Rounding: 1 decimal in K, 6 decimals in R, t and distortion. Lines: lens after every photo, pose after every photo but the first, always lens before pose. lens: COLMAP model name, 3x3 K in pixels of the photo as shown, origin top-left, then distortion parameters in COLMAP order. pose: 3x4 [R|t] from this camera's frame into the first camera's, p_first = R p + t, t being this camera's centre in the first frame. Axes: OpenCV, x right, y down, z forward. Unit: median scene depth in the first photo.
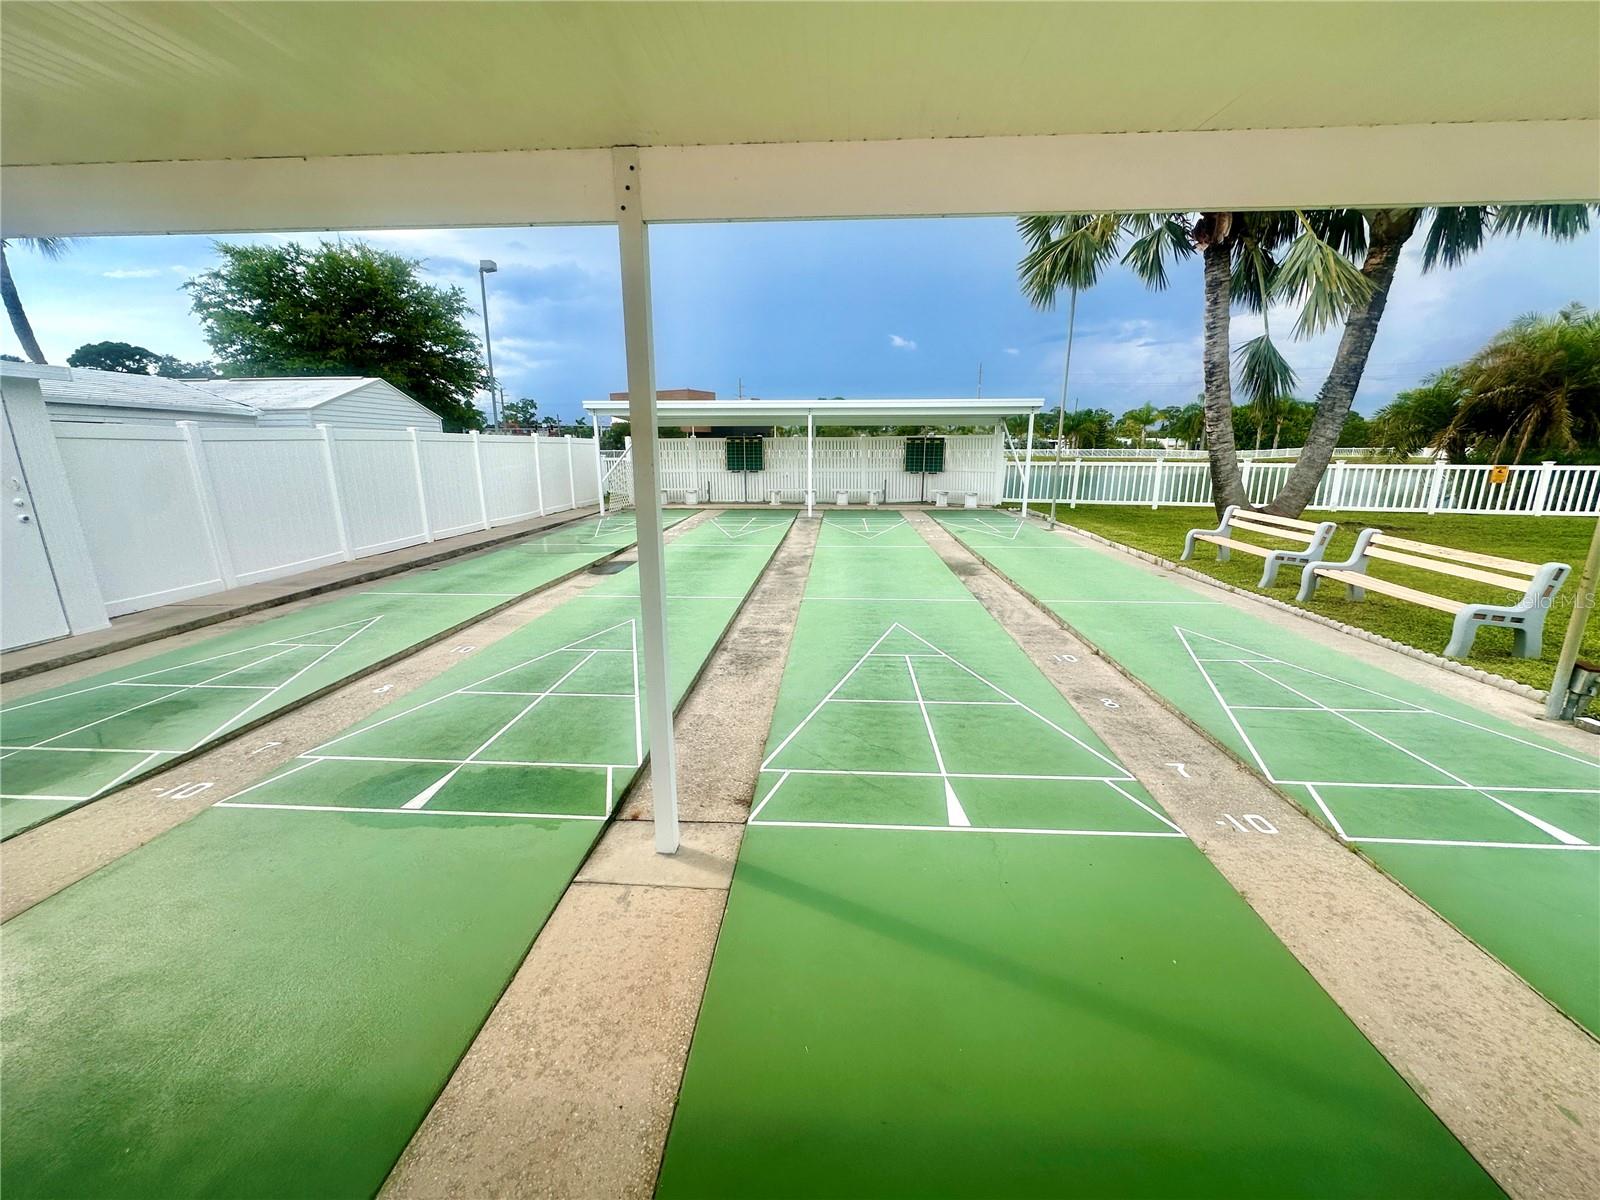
lens RADIAL K [[651.2, 0, 800.4], [0, 651.2, 597.1], [0, 0, 1]] dist [-0.001181, 0.000649]
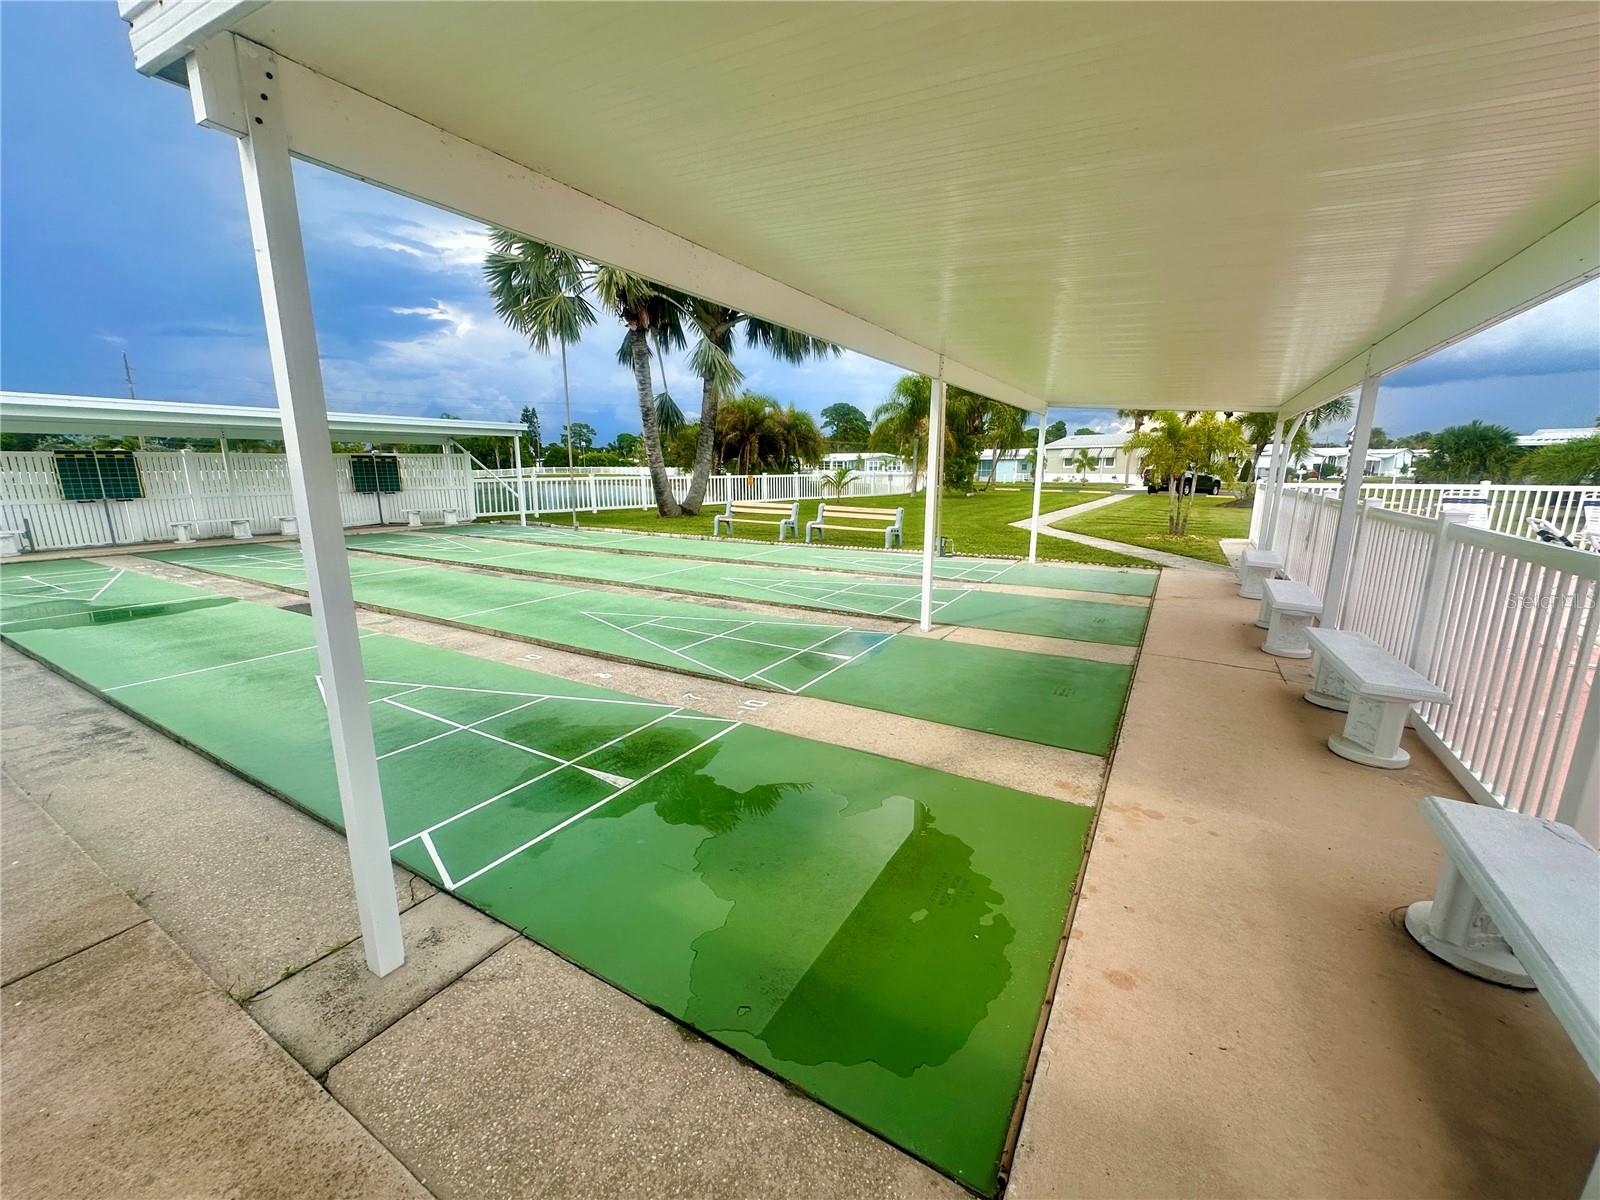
lens RADIAL K [[651.2, 0, 807.3], [0, 651.2, 601.1], [0, 0, 1]] dist [-0.001181, 0.000649]
pose [[0.447526, -0.182454, 0.875460, -0.419749], [0.203185, 0.974108, 0.099147, -0.007010], [-0.870882, 0.133510, 0.473011, 0.041721]]
